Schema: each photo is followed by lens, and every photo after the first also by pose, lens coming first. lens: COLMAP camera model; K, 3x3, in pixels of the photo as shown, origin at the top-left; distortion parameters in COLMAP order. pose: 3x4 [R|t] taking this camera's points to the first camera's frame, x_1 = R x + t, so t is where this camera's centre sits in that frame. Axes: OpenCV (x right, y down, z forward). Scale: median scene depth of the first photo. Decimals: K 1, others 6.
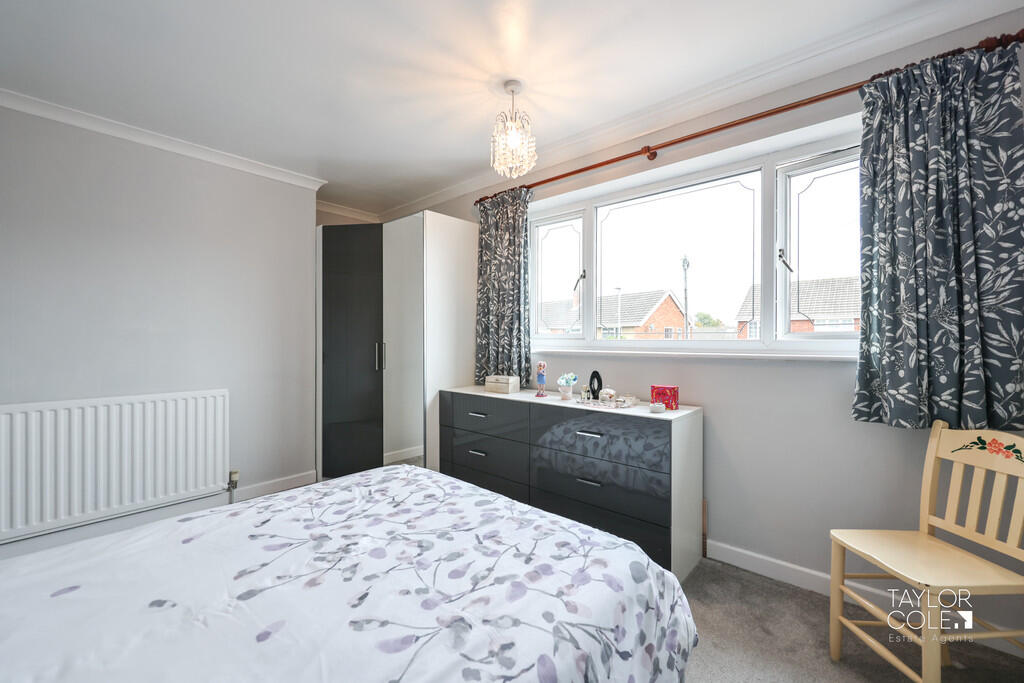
lens RADIAL K [[407.7, 0, 510.2], [0, 407.7, 338.6], [0, 0, 1]] dist [-0.003025, 0.000024]
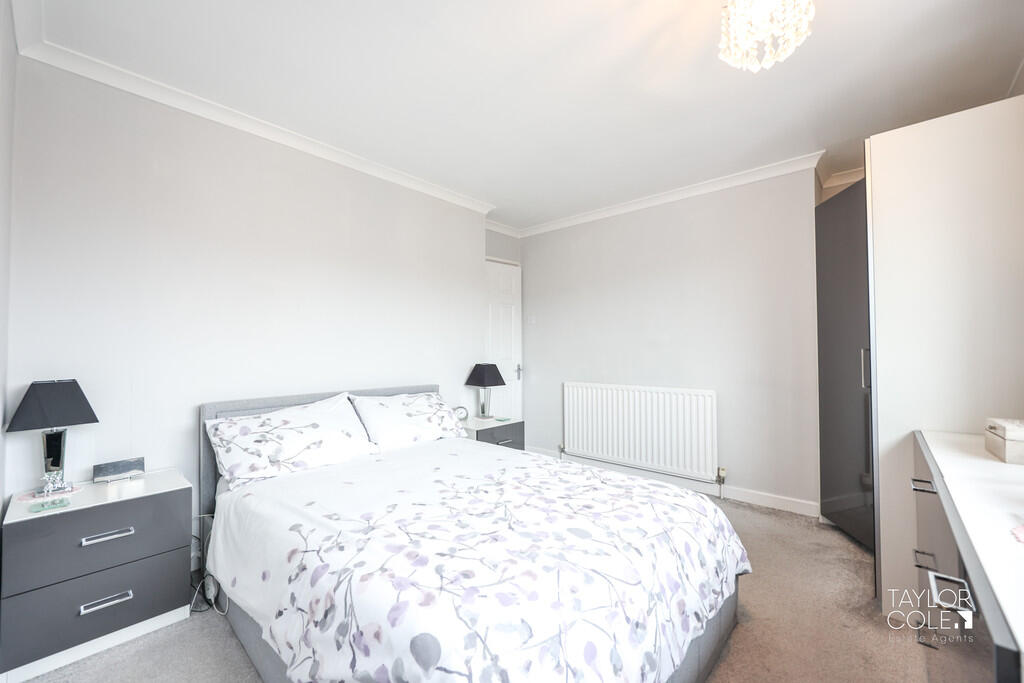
lens RADIAL K [[407.7, 0, 517.7], [0, 407.7, 344.3], [0, 0, 1]] dist [-0.003025, 0.000024]
pose [[0.011130, -0.015970, -0.999811, 0.835416], [0.004240, 0.999864, -0.015924, 0.024373], [0.999929, -0.004062, 0.011196, 0.913139]]
